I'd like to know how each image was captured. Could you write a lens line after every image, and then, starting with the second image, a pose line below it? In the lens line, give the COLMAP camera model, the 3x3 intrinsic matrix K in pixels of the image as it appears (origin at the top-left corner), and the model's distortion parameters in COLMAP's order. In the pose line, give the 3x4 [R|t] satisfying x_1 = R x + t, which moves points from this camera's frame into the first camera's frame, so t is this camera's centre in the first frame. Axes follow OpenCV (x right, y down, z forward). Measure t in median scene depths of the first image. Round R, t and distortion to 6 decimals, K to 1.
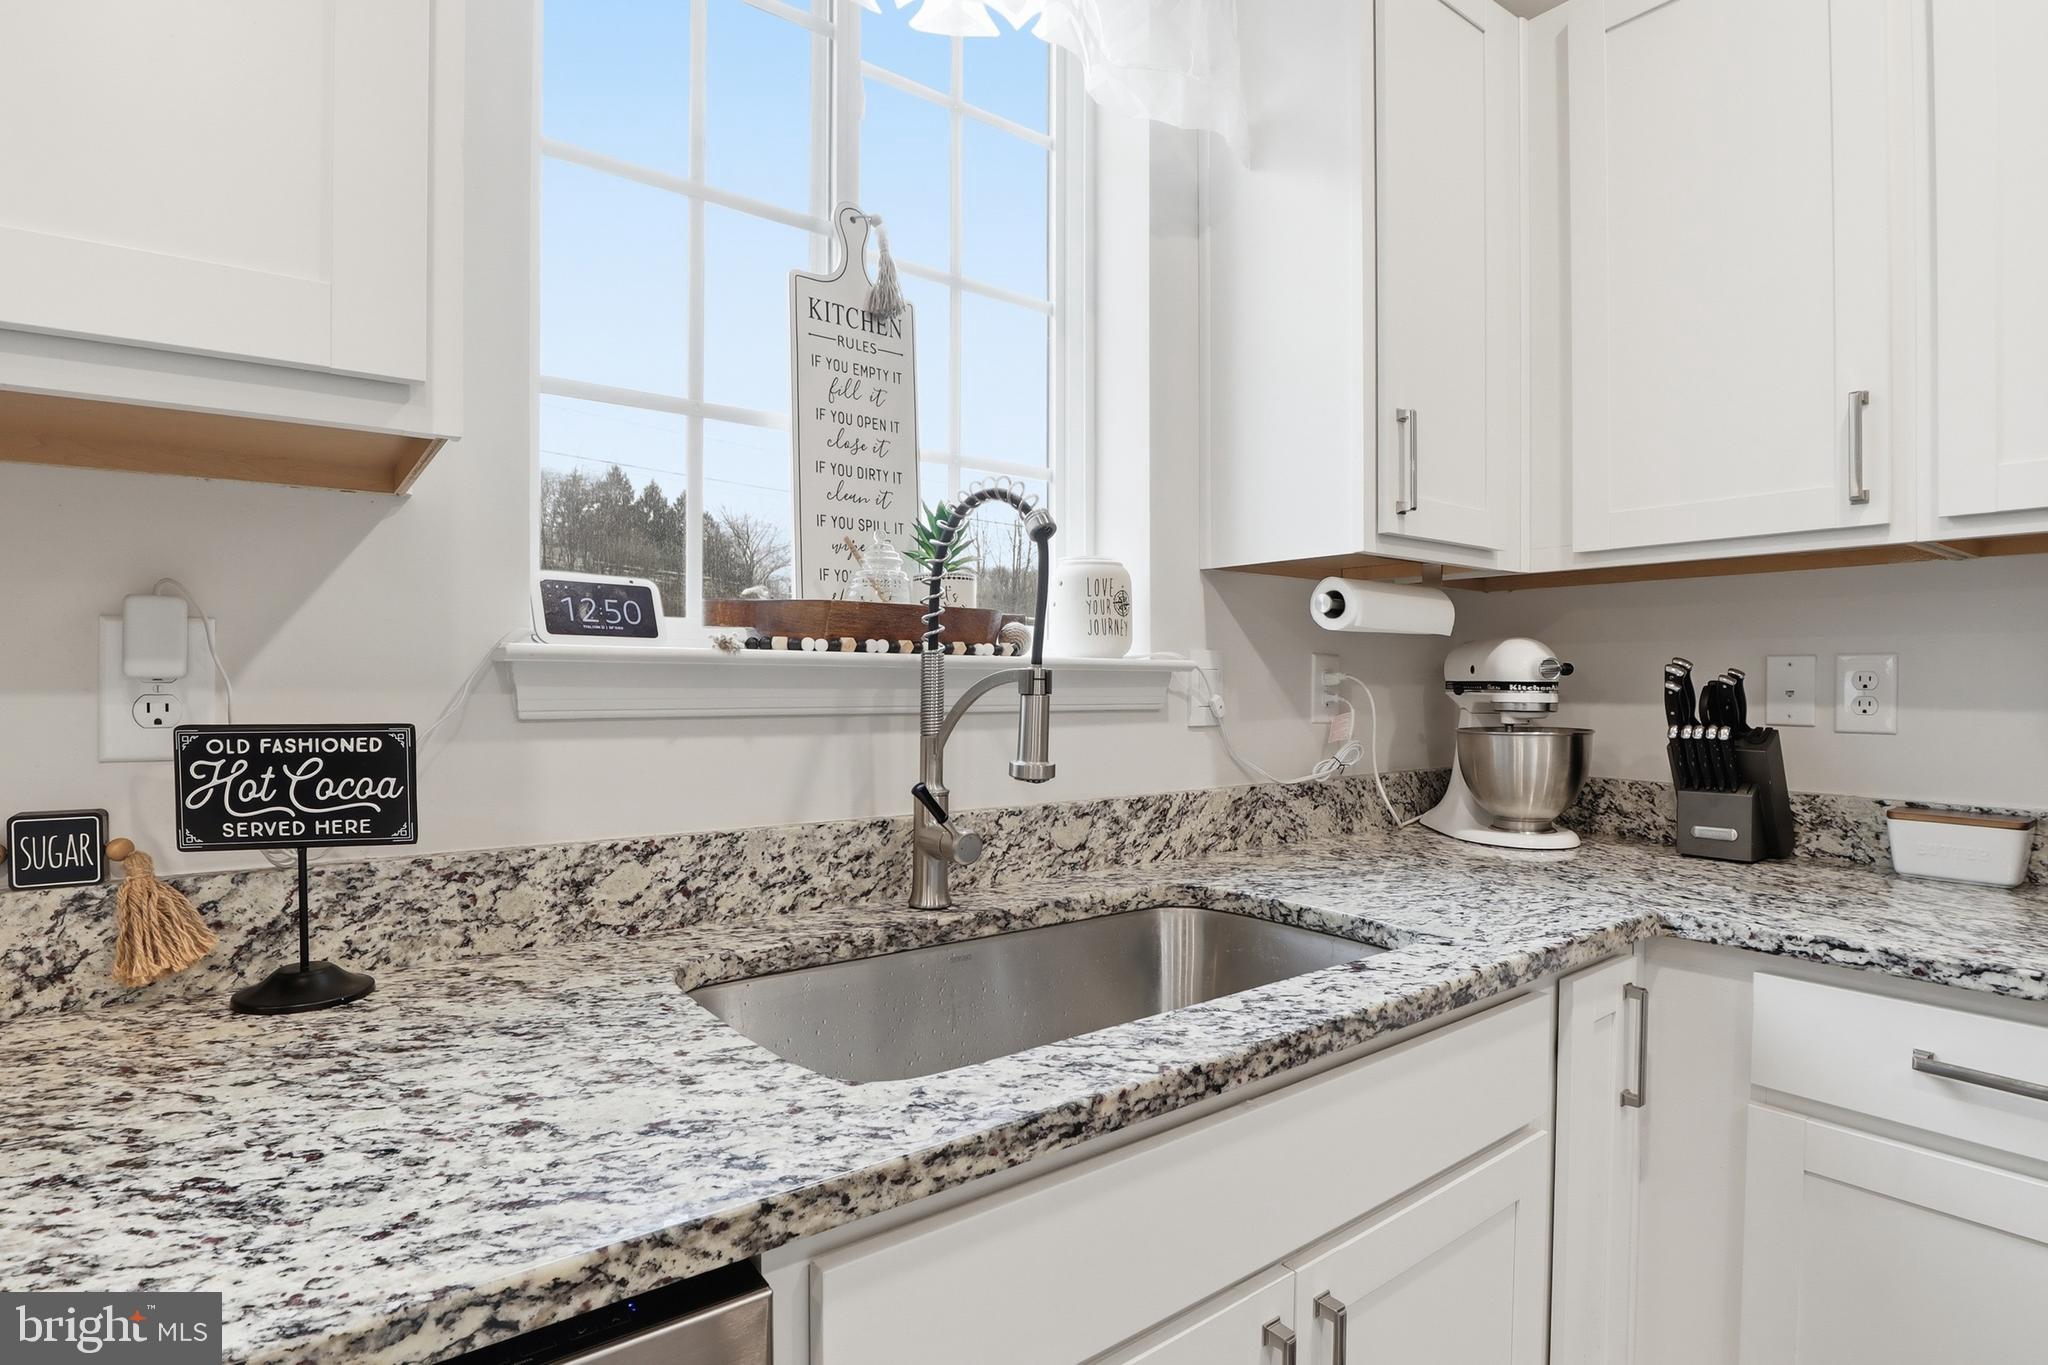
lens RADIAL K [[1035.9, 0, 1023.0], [0, 1035.9, 678.5], [0, 0, 1]] dist [-0.027119, -0.000065]
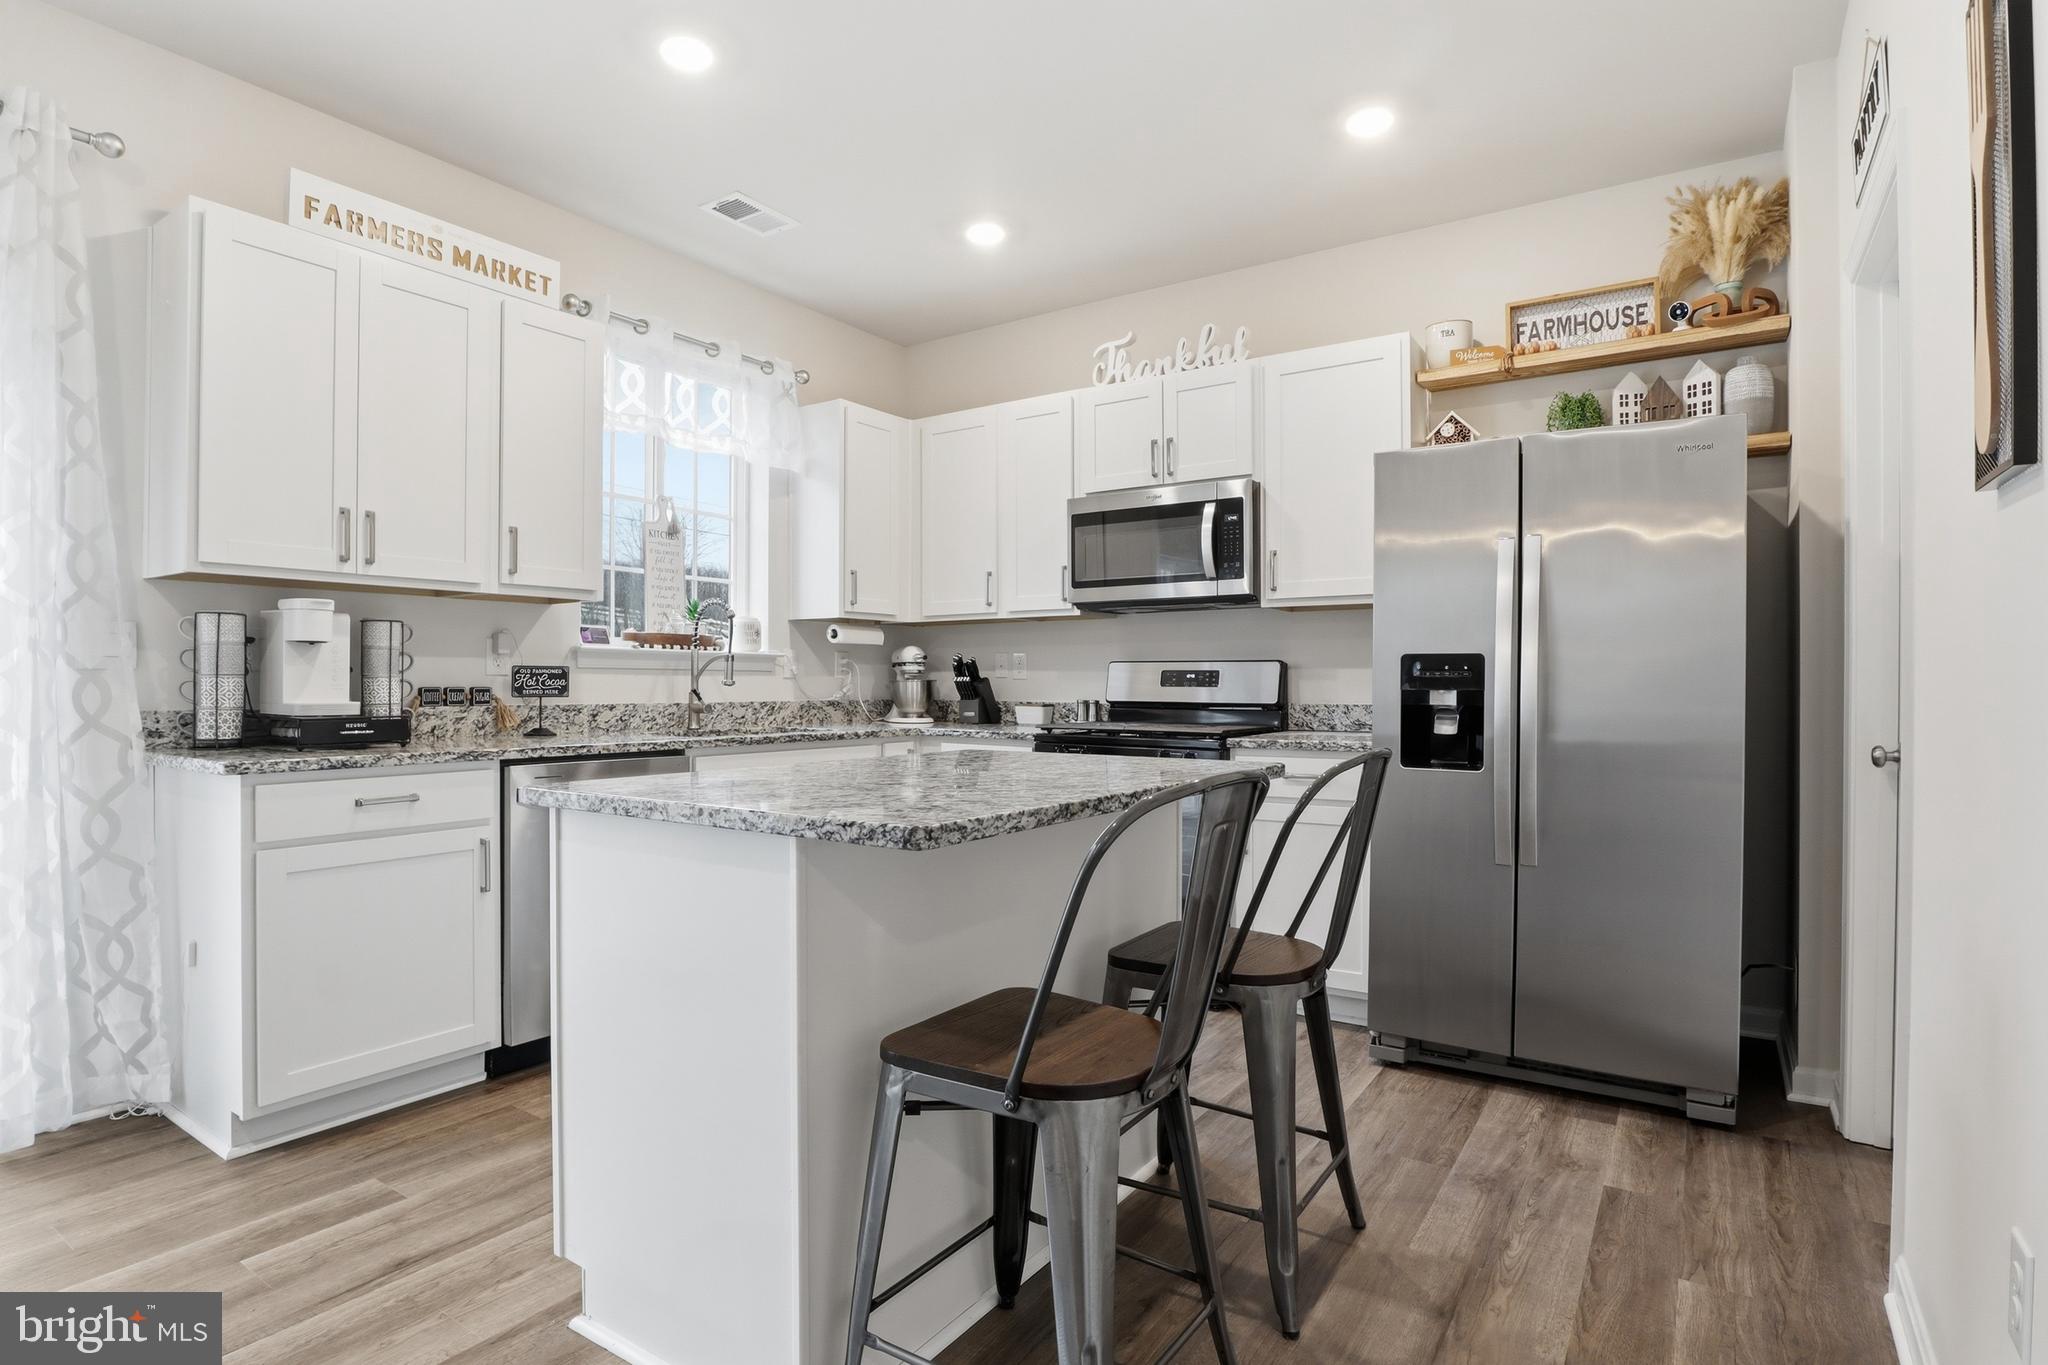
lens RADIAL K [[1035.9, 0, 1014.6], [0, 1035.9, 667.6], [0, 0, 1]] dist [-0.027119, -0.000065]
pose [[0.951338, 0.002287, 0.308141, -0.110936], [0.001610, 0.999922, -0.012391, 0.060498], [-0.308145, 0.012285, 0.951260, -1.965789]]
